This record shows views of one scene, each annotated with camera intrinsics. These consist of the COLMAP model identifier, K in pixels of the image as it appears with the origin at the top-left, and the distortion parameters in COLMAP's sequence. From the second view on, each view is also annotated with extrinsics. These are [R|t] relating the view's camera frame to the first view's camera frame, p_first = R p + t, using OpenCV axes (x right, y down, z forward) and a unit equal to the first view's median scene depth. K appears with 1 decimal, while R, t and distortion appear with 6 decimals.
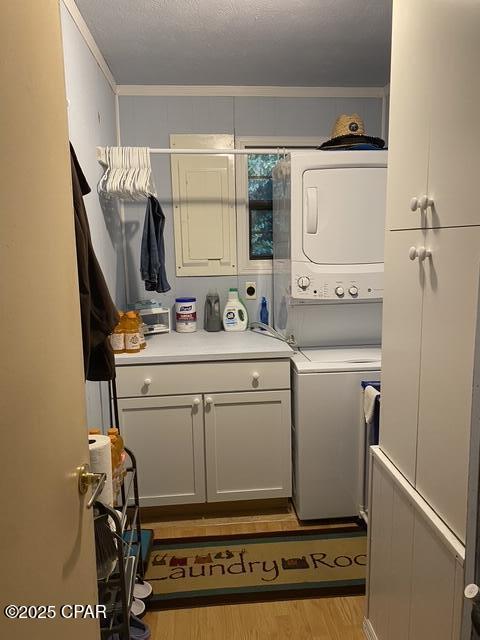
lens RADIAL K [[493.7, 0, 240.0], [0, 493.7, 320.0], [0, 0, 1]] dist [0.019709, -0.008107]
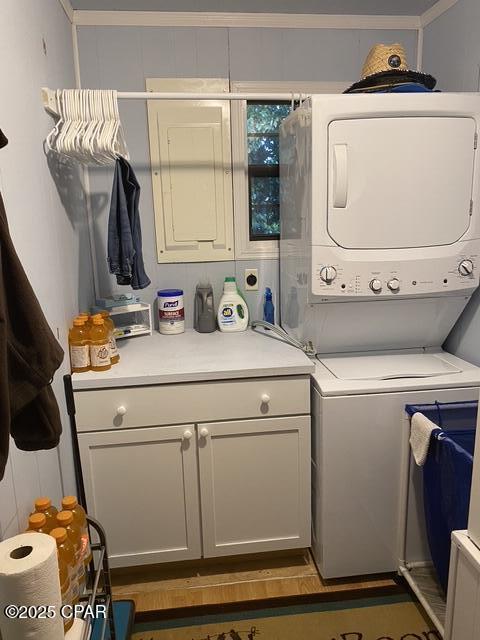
lens RADIAL K [[493.7, 0, 240.0], [0, 493.7, 320.0], [0, 0, 1]] dist [0.019709, -0.008107]
pose [[0.999443, -0.014001, 0.030288, -0.027126], [0.012248, 0.998281, 0.057307, -0.049089], [-0.031038, -0.056904, 0.997897, 0.241160]]
